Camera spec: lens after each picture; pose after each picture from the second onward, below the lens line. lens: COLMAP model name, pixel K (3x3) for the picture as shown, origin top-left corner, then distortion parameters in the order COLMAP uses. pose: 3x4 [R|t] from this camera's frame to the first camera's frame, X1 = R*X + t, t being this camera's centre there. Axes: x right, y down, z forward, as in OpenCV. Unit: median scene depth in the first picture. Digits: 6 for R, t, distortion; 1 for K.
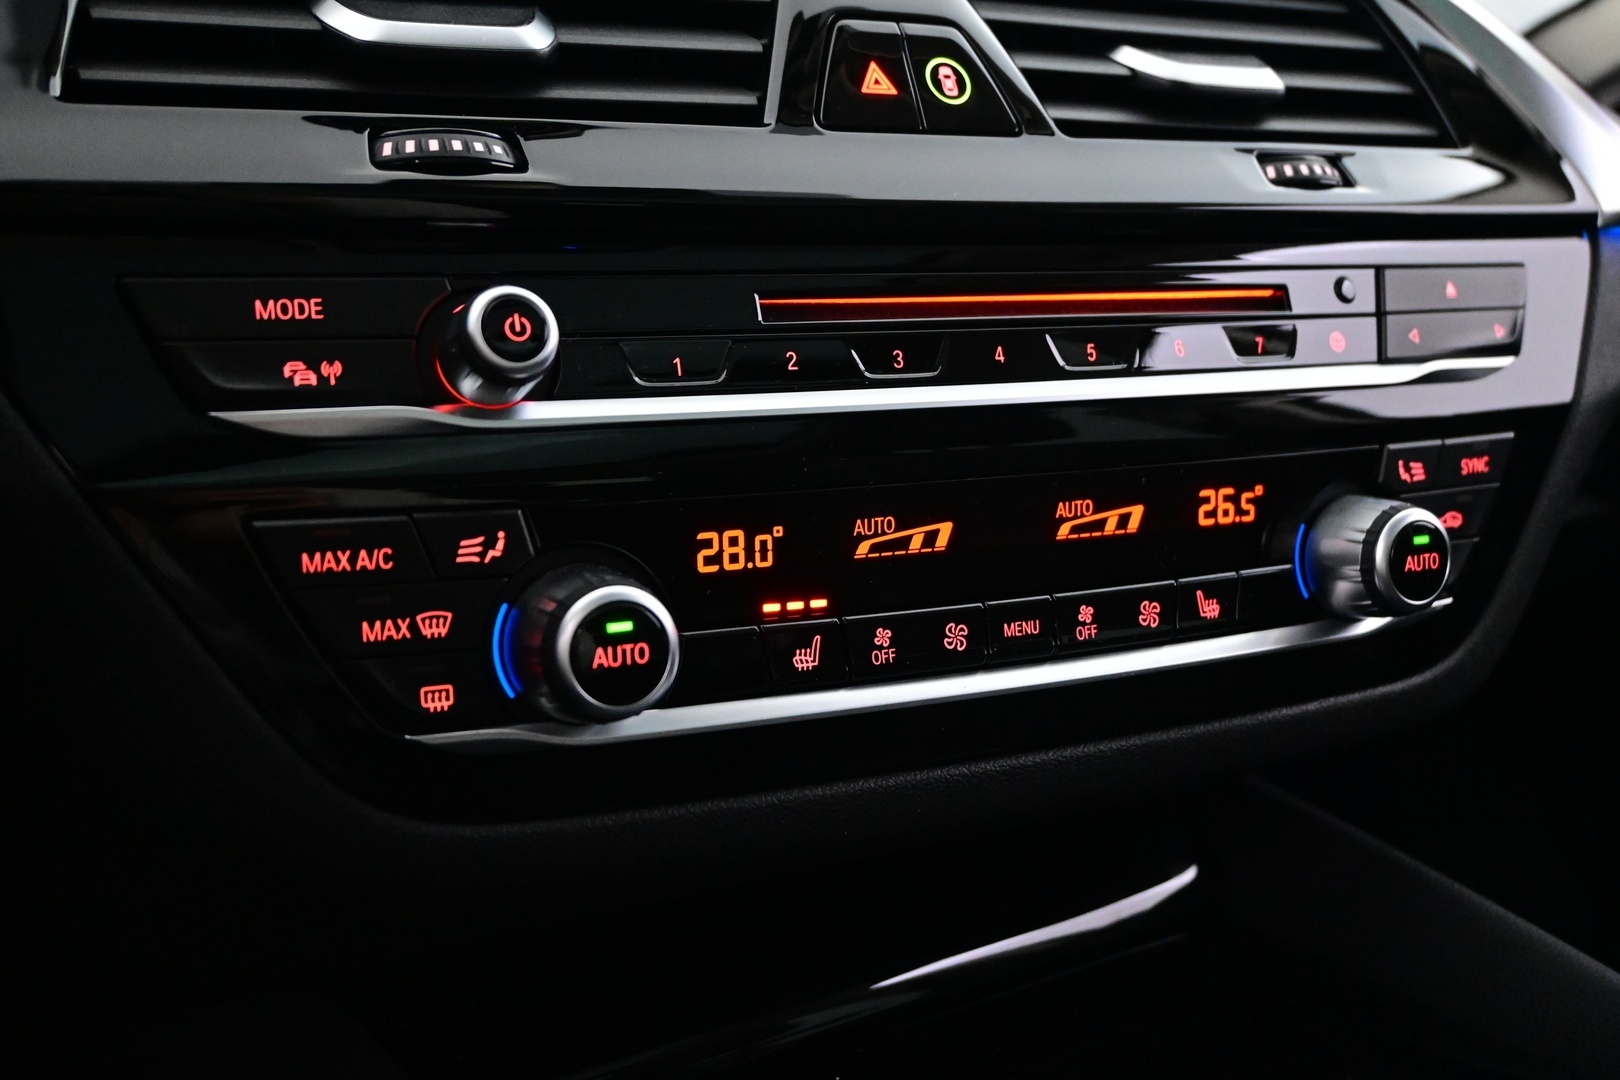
lens RADIAL K [[1799.1, 0, 812.2], [0, 1799.1, 537.3], [0, 0, 1]] dist [-0.000935, 0.000000]
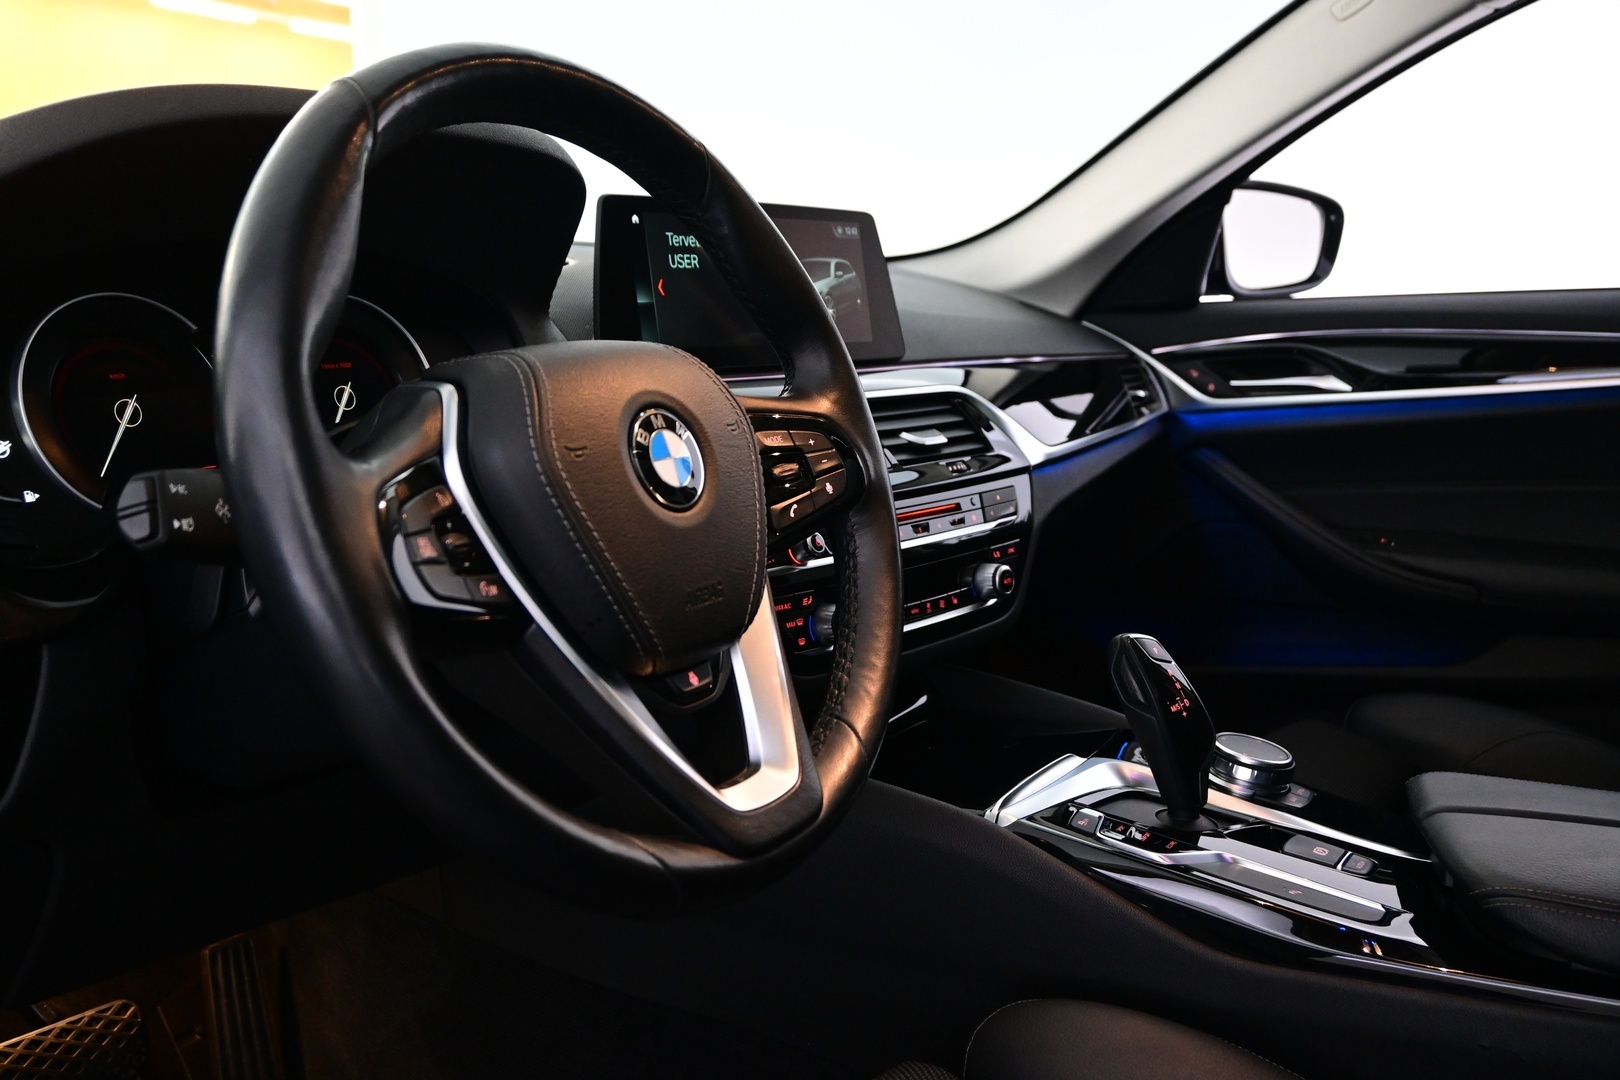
lens RADIAL K [[1445.1, 0, 809.0], [0, 1445.1, 541.7], [0, 0, 1]] dist [-0.001903, -0.000055]
pose [[0.934998, -0.093978, 0.341975, -0.910418], [0.109630, 0.993614, -0.026686, -0.027652], [-0.337284, 0.062442, 0.939330, -1.400777]]
